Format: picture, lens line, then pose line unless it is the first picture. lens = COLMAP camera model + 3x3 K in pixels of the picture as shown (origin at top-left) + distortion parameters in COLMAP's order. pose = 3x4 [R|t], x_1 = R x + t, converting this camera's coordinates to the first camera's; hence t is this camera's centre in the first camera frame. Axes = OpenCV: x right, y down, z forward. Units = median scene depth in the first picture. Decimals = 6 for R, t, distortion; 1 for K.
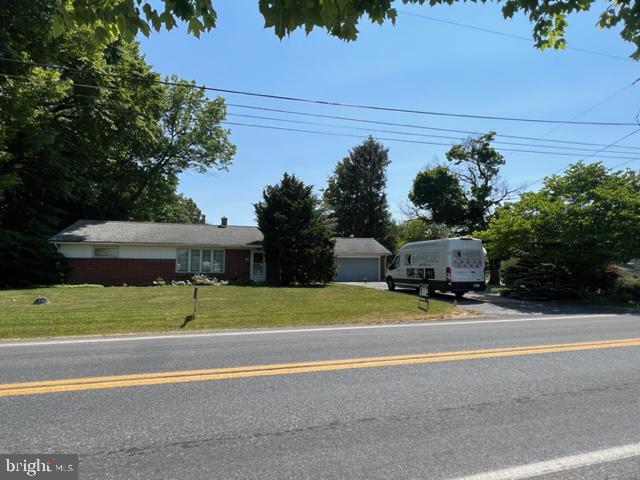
lens RADIAL K [[363.6, 0, 319.3], [0, 363.6, 241.3], [0, 0, 1]] dist [0.001274, 0.002460]
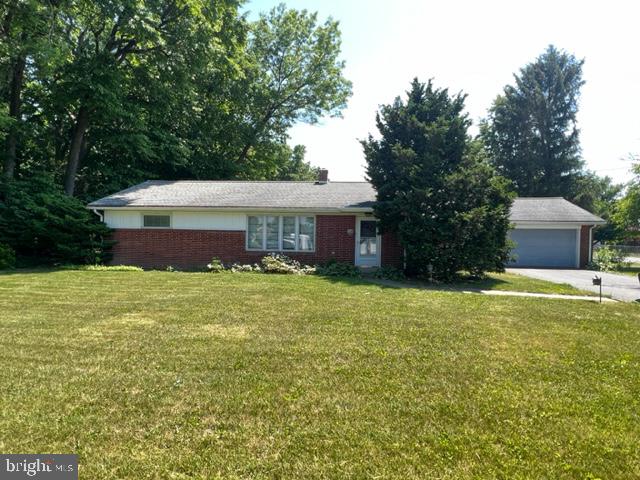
lens RADIAL K [[363.6, 0, 318.6], [0, 363.6, 244.5], [0, 0, 1]] dist [0.001274, 0.002460]
pose [[0.933885, 0.016511, -0.357191, -0.026873], [0.015698, 0.996077, 0.087086, 0.017030], [0.357228, -0.086936, 0.929963, 0.397602]]
